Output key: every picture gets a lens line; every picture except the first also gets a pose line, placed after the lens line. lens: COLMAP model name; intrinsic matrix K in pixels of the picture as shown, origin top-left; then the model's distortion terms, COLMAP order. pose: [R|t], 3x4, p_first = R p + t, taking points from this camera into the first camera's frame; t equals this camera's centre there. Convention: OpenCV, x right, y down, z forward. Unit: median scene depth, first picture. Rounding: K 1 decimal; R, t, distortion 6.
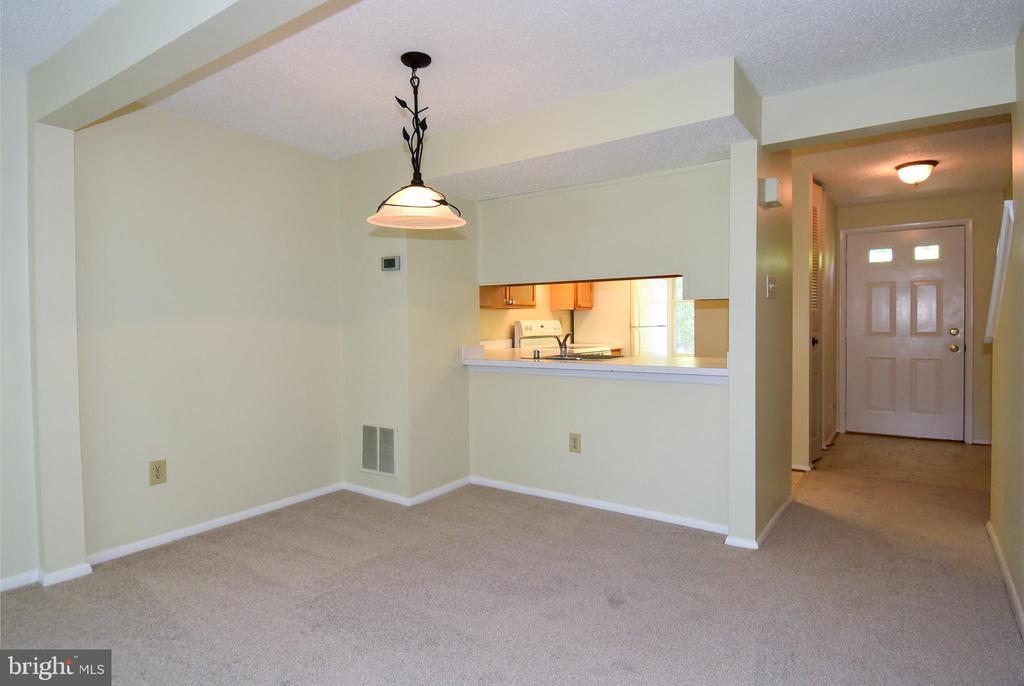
lens RADIAL K [[533.2, 0, 488.6], [0, 533.2, 343.2], [0, 0, 1]] dist [0.070932, -0.076352]
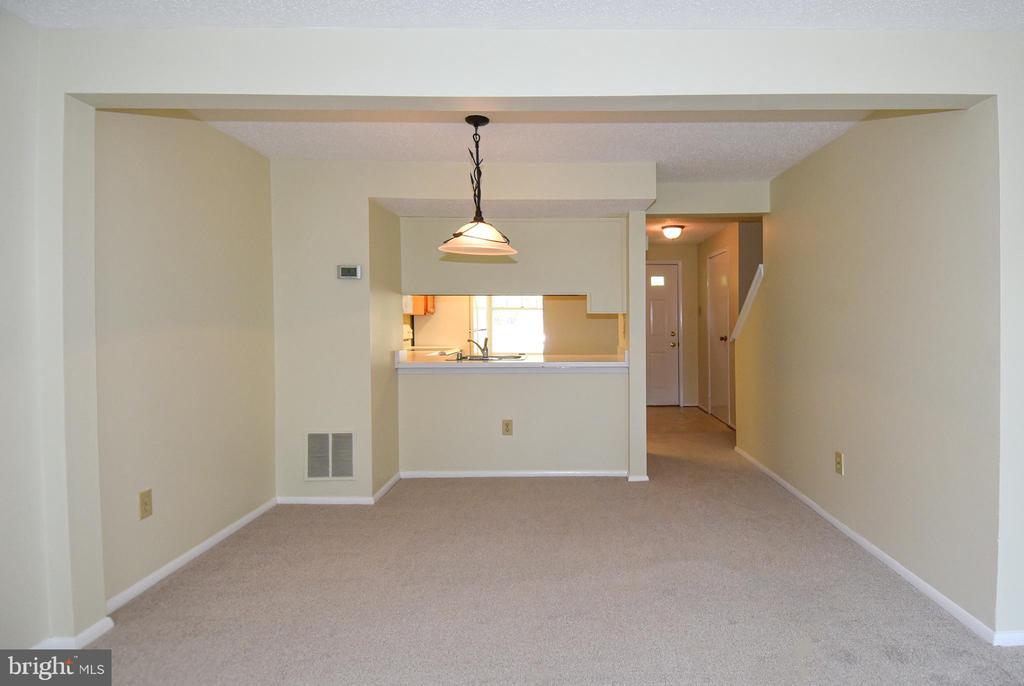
lens RADIAL K [[526.0, 0, 547.0], [0, 526.0, 339.4], [0, 0, 1]] dist [0.030872, -0.036552]
pose [[0.824540, -0.011063, 0.565695, -0.426899], [0.014984, 0.999885, -0.002286, -0.011382], [-0.565604, 0.010362, 0.824612, -0.049713]]
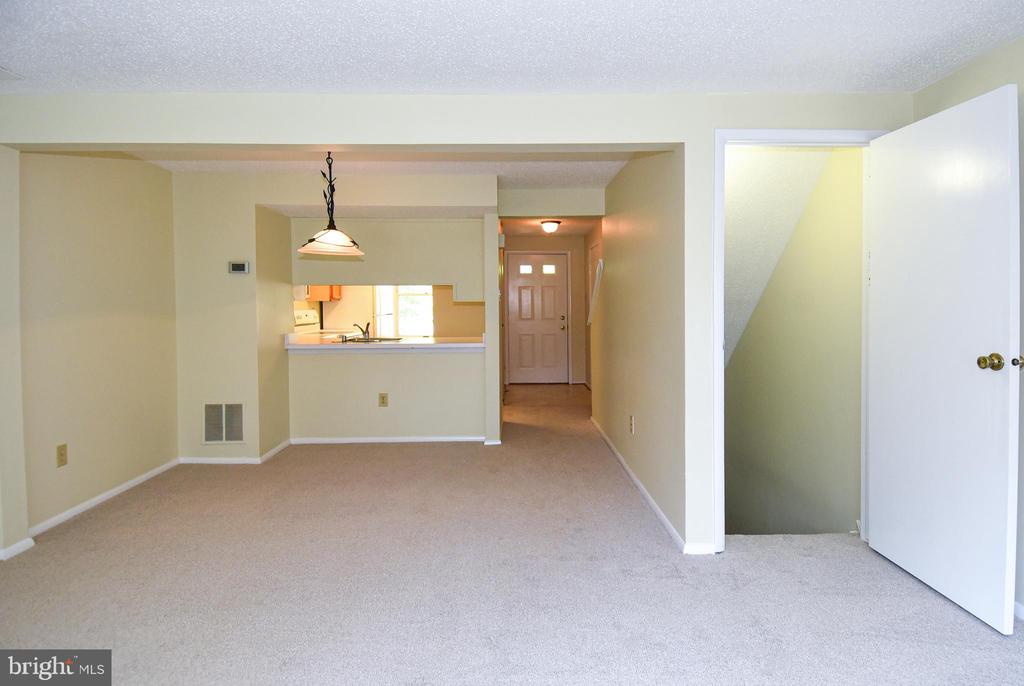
lens RADIAL K [[515.0, 0, 489.6], [0, 515.0, 321.7], [0, 0, 1]] dist [0.001741, -0.024805]
pose [[0.816923, -0.012689, 0.576607, -0.376637], [0.017603, 0.999841, -0.002936, -0.012068], [-0.576478, 0.012548, 0.817016, -0.270521]]
